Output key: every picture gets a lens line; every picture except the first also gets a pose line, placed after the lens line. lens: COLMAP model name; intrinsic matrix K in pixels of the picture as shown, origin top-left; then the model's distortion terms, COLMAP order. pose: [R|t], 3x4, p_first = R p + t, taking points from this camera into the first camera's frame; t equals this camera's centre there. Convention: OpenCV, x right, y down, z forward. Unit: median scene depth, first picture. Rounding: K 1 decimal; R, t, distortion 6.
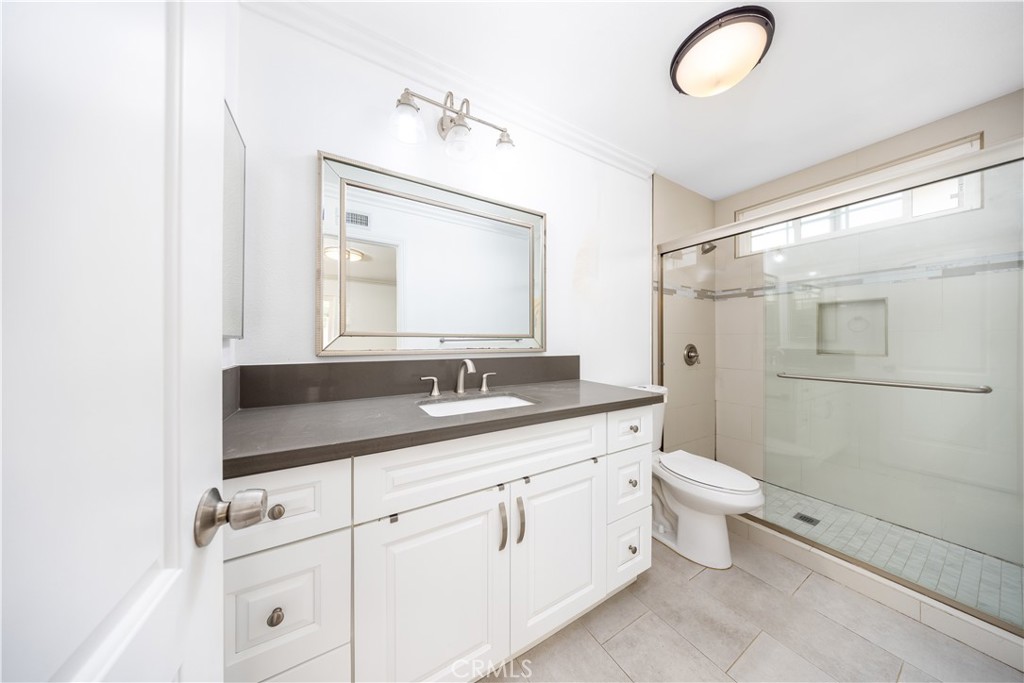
lens RADIAL K [[308.3, 0, 515.4], [0, 308.3, 337.0], [0, 0, 1]] dist [-0.000866, -0.000101]
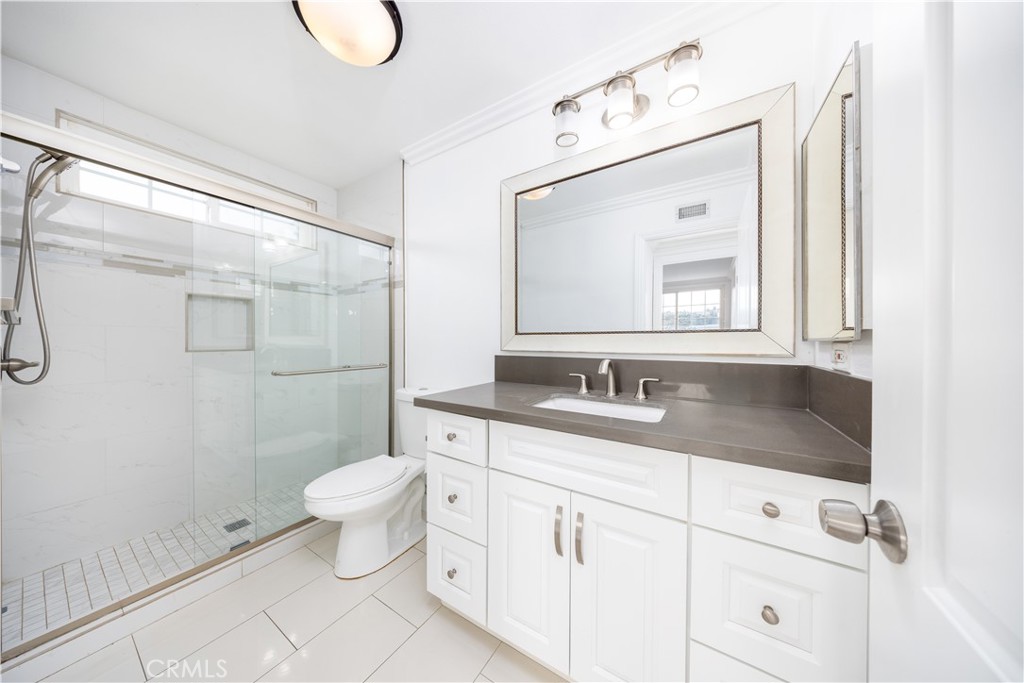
lens RADIAL K [[308.3, 0, 515.4], [0, 308.3, 337.0], [0, 0, 1]] dist [-0.000866, -0.000101]
pose [[0.453351, 0.008209, -0.891294, 0.567244], [0.005721, 0.999910, 0.012119, -0.011684], [0.891314, -0.010593, 0.453263, 0.324548]]
